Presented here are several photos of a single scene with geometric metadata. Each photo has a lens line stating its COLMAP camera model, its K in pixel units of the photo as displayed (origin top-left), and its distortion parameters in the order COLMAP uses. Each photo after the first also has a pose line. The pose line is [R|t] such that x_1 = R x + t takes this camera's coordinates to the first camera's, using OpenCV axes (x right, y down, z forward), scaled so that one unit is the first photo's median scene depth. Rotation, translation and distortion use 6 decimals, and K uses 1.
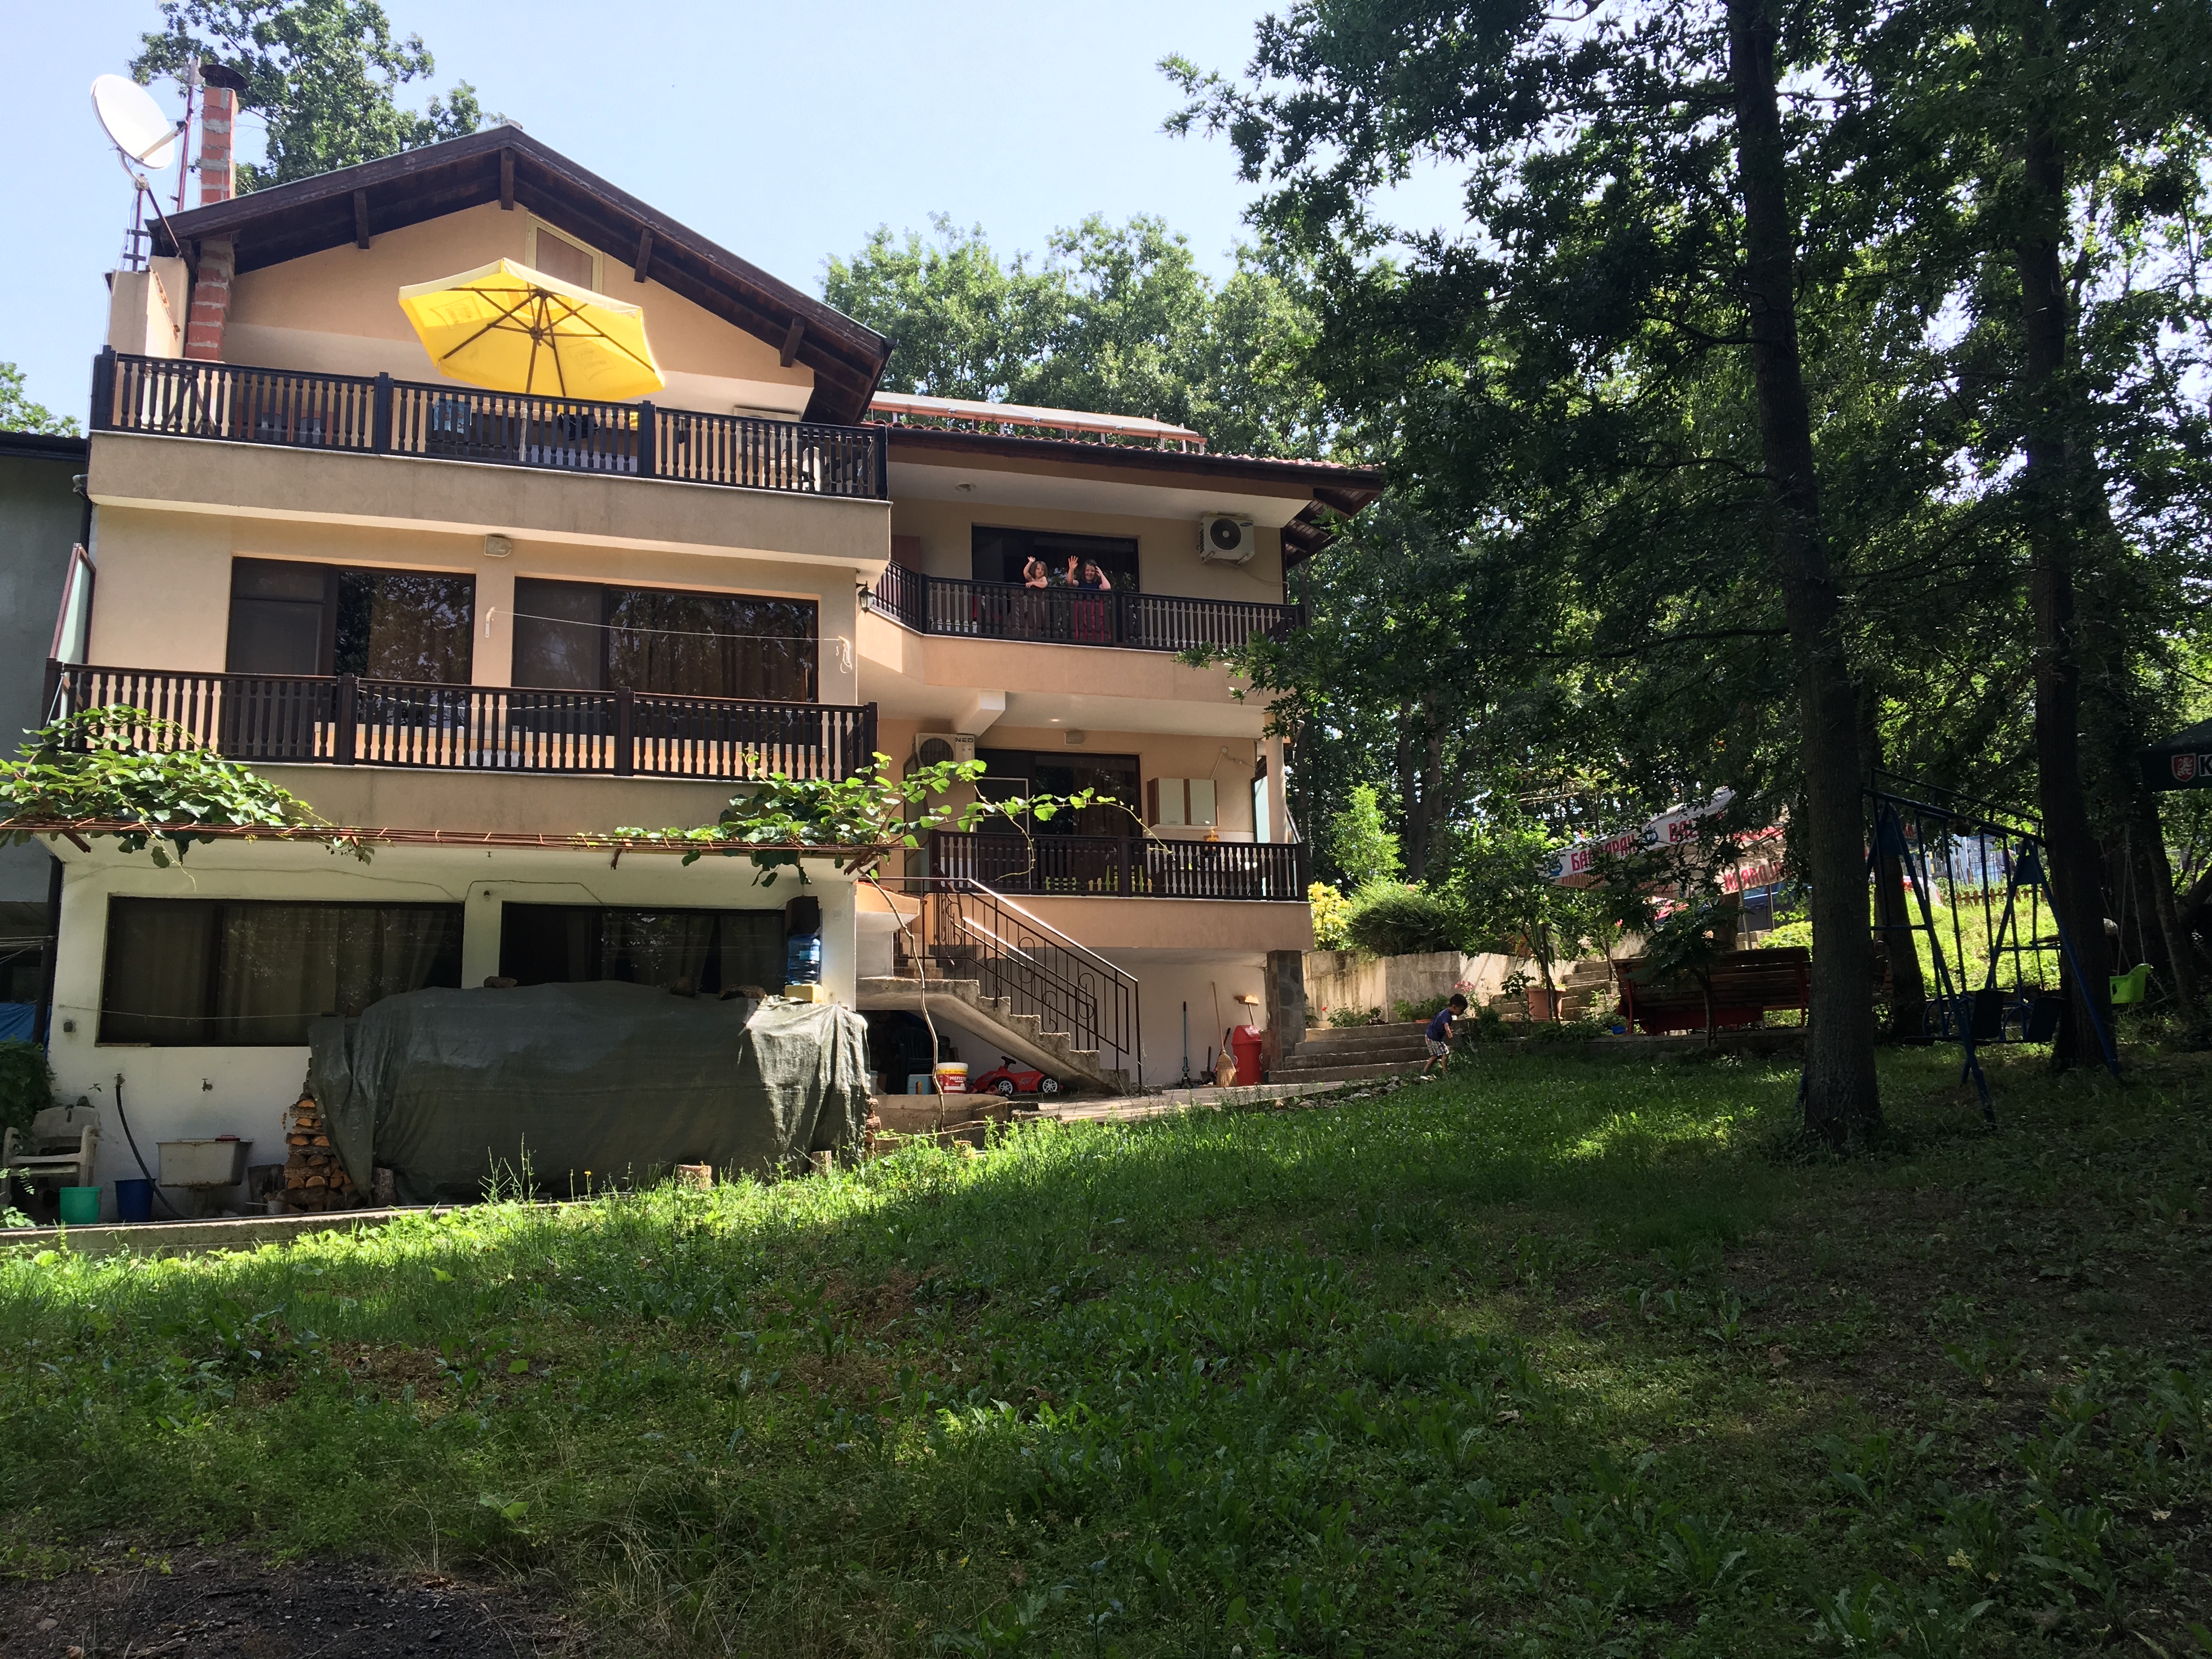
lens RADIAL K [[1883.0, 0, 1106.0], [0, 1883.0, 829.5], [0, 0, 1]] dist [0.072905, -0.111370]
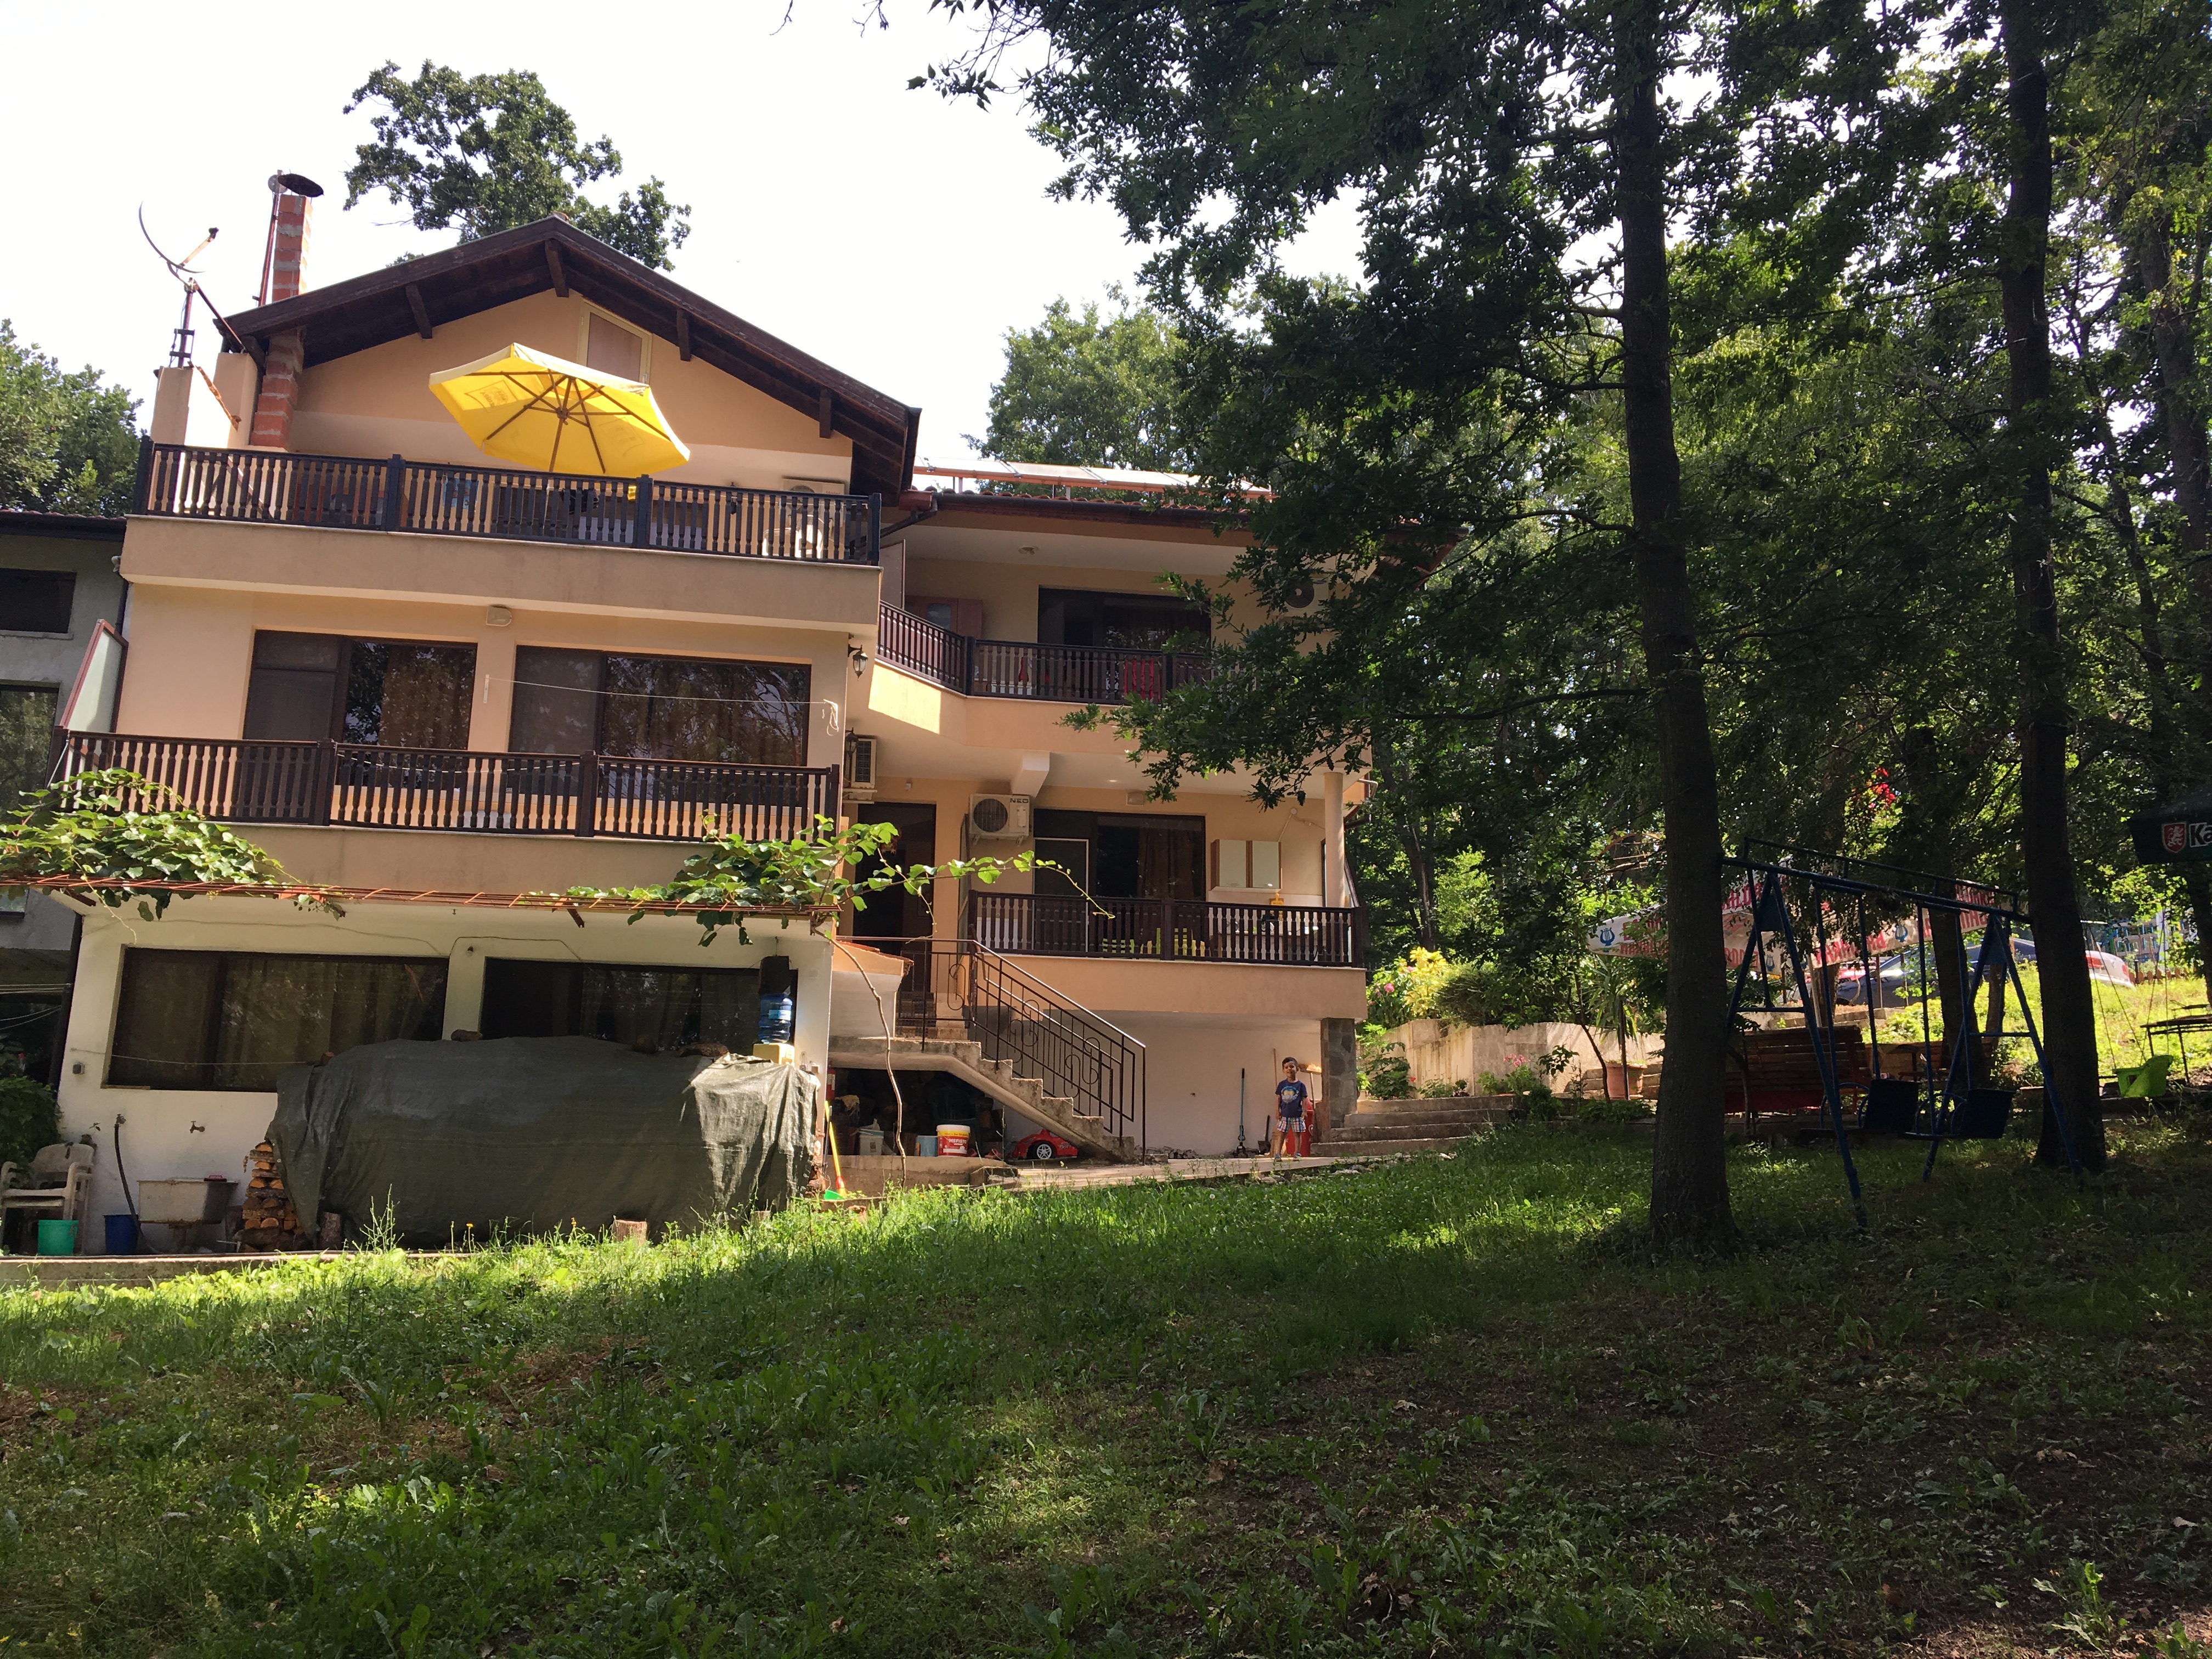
lens RADIAL K [[1884.5, 0, 1107.0], [0, 1884.5, 820.2], [0, 0, 1]] dist [0.072204, -0.128565]
pose [[0.988334, 0.003521, -0.152263, 0.175048], [-0.008984, 0.999340, -0.035207, -0.003443], [0.152038, 0.036165, 0.987713, 0.024077]]
